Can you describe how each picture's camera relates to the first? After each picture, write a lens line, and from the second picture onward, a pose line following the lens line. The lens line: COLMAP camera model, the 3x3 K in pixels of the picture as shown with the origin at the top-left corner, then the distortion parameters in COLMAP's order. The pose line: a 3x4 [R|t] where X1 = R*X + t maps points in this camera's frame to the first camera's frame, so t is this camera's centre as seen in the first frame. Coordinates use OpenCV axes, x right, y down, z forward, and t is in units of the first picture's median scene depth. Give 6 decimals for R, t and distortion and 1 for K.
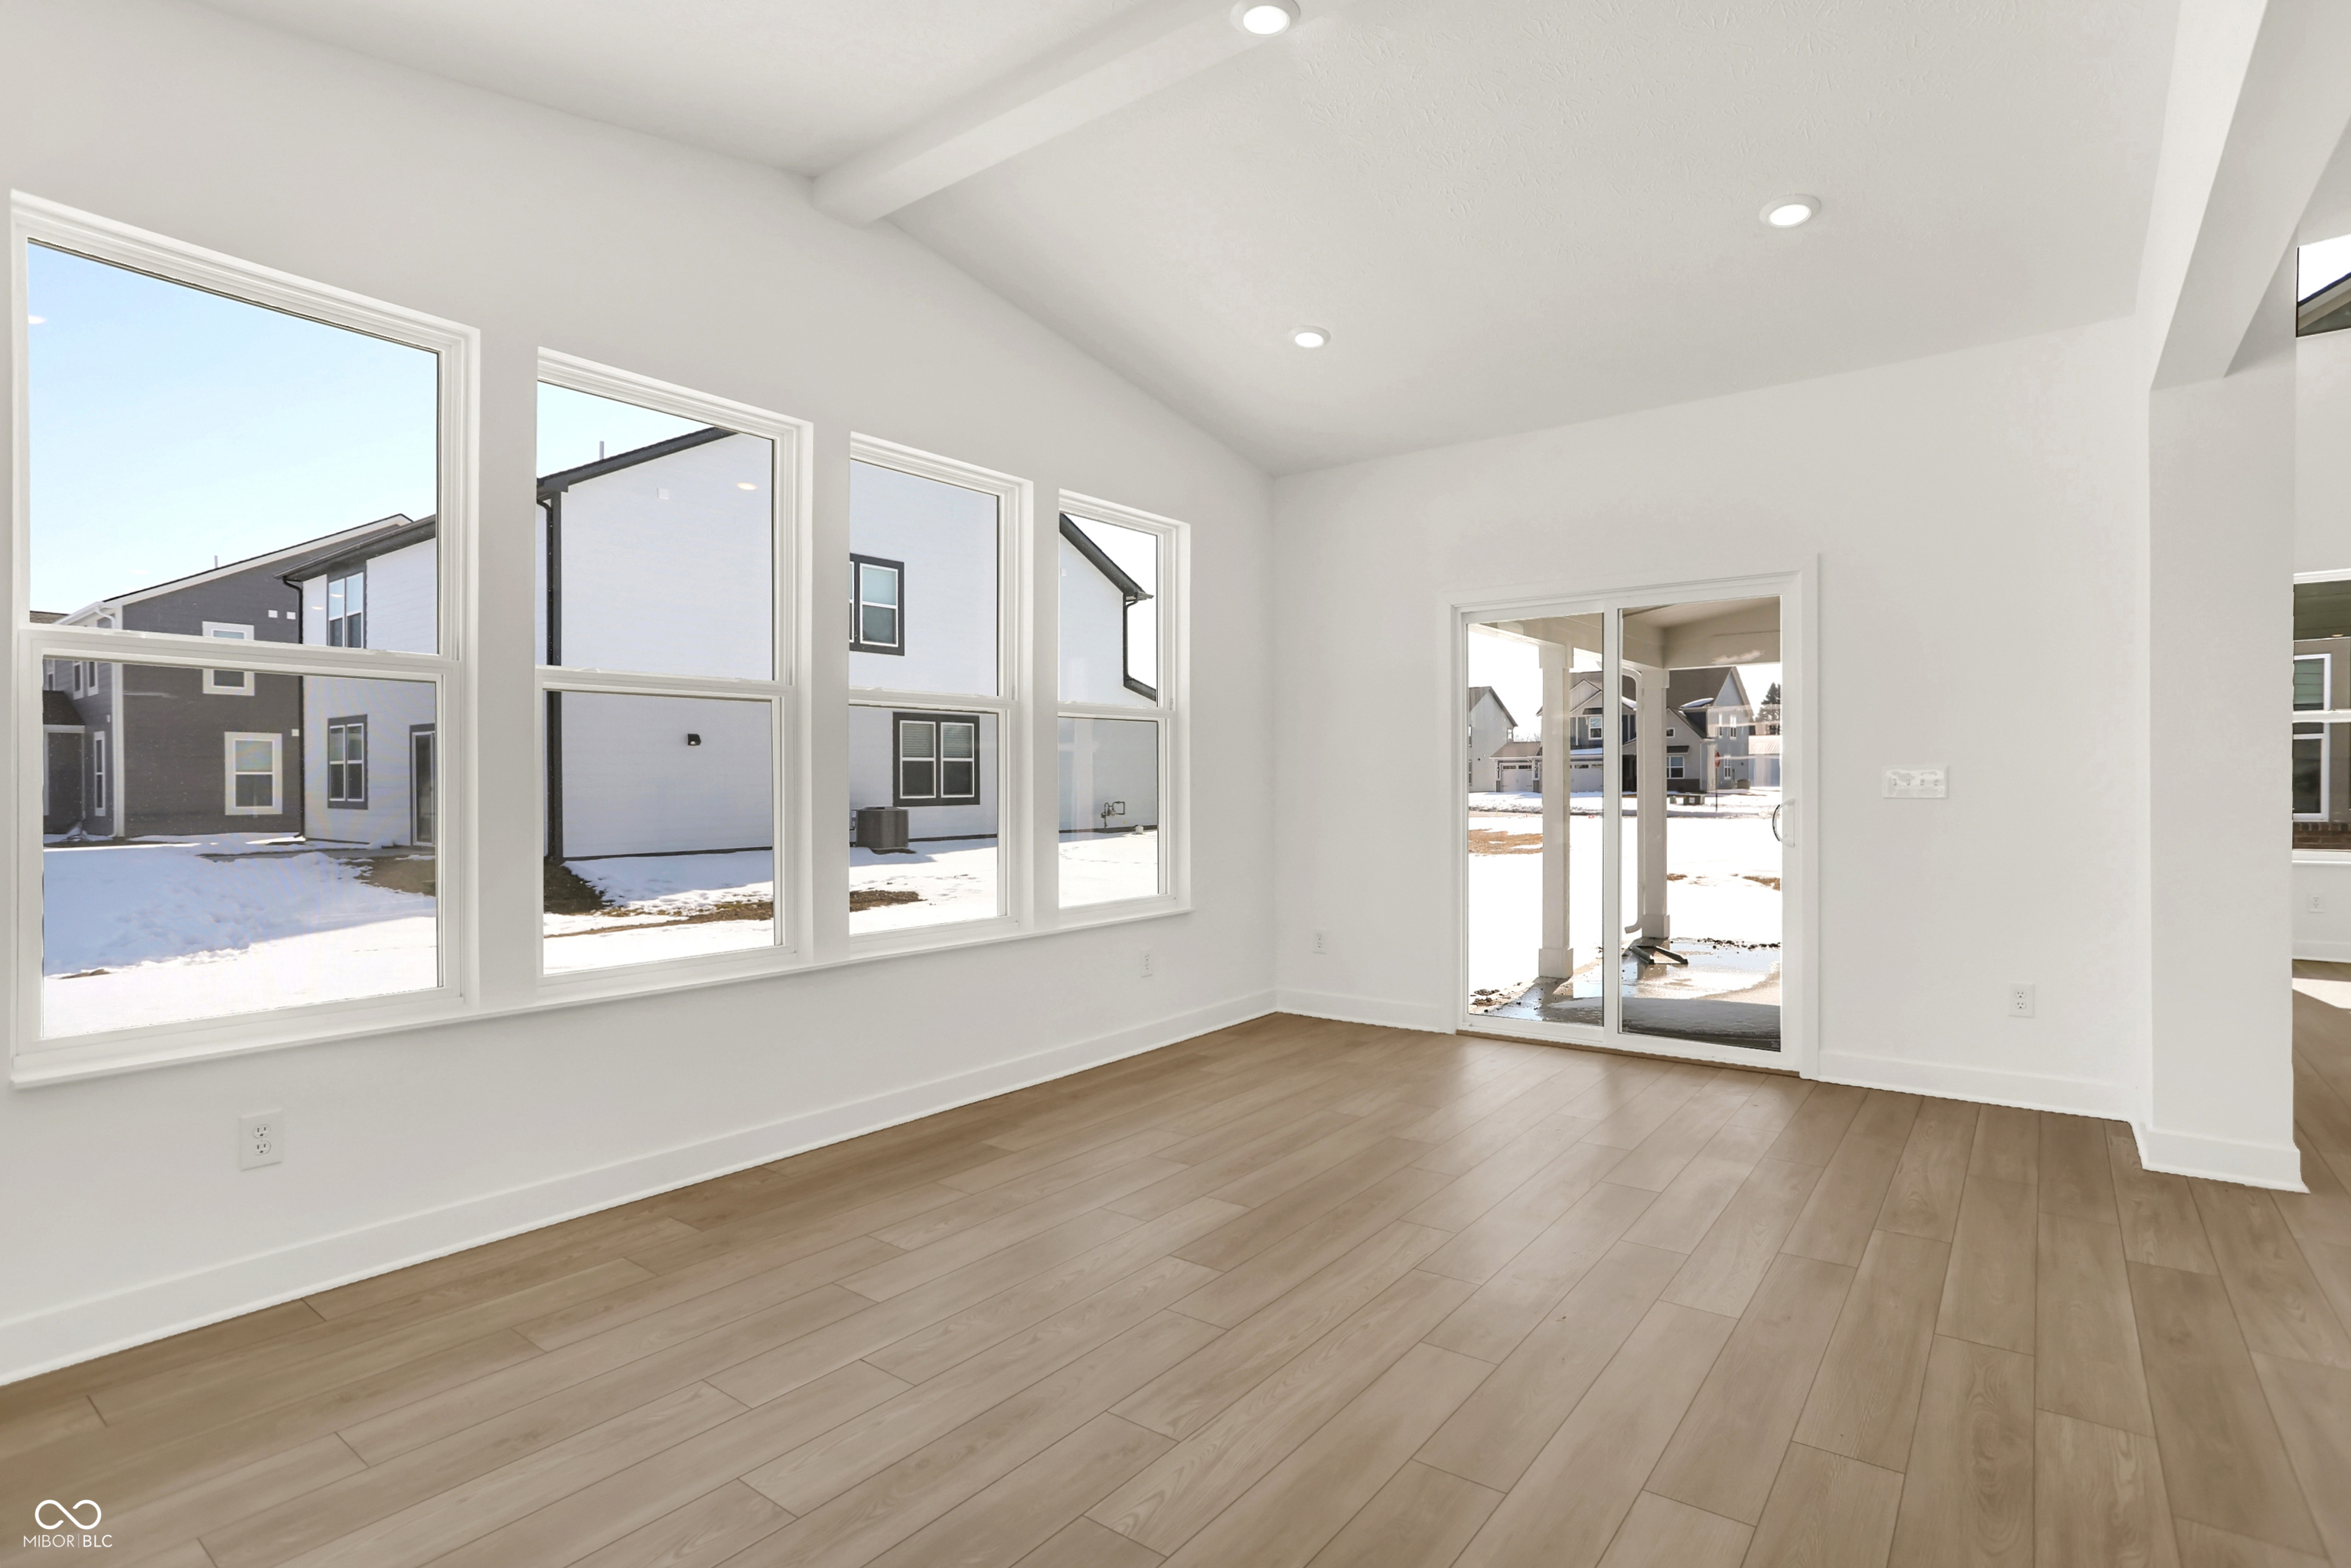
lens RADIAL K [[1170.3, 0, 1179.0], [0, 1170.3, 770.1], [0, 0, 1]] dist [-0.073586, 0.032312]
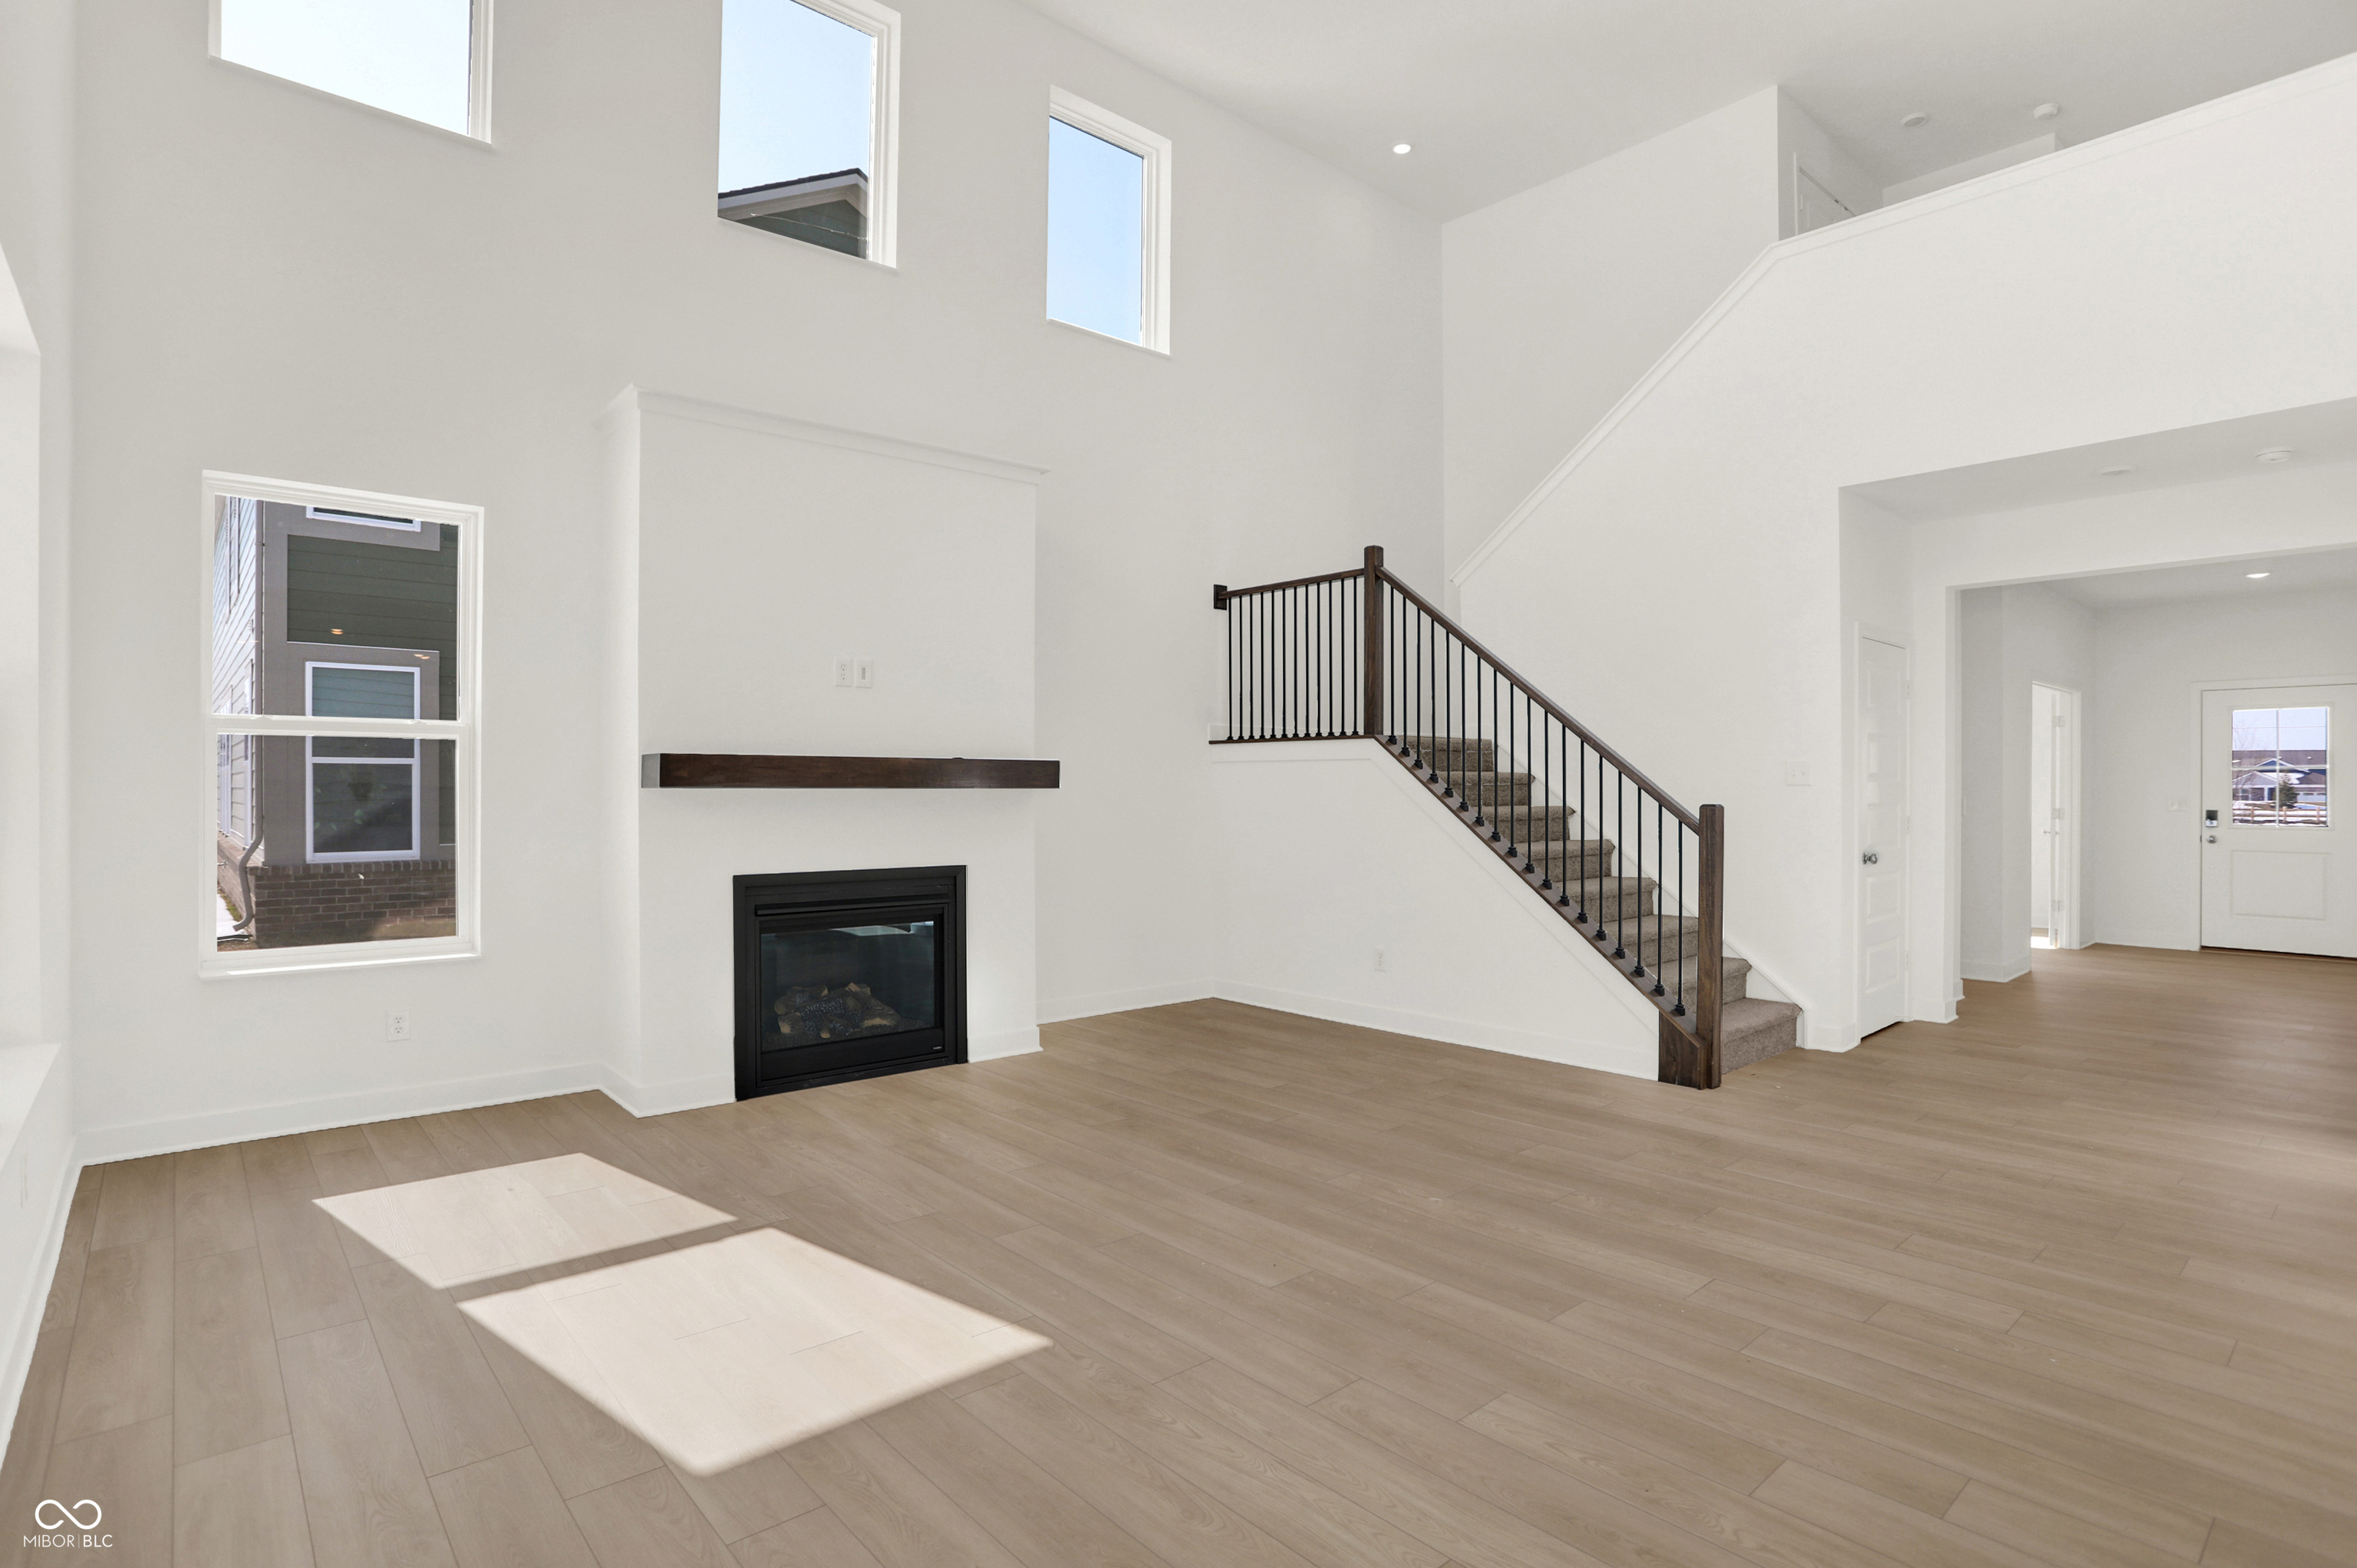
lens RADIAL K [[1189.0, 0, 1178.5], [0, 1189.0, 784.0], [0, 0, 1]] dist [-0.074612, 0.034232]
pose [[0.185425, 0.009172, 0.982616, 0.699822], [-0.010837, 0.999915, -0.007288, -0.020177], [-0.982599, -0.009297, 0.185509, 0.708096]]
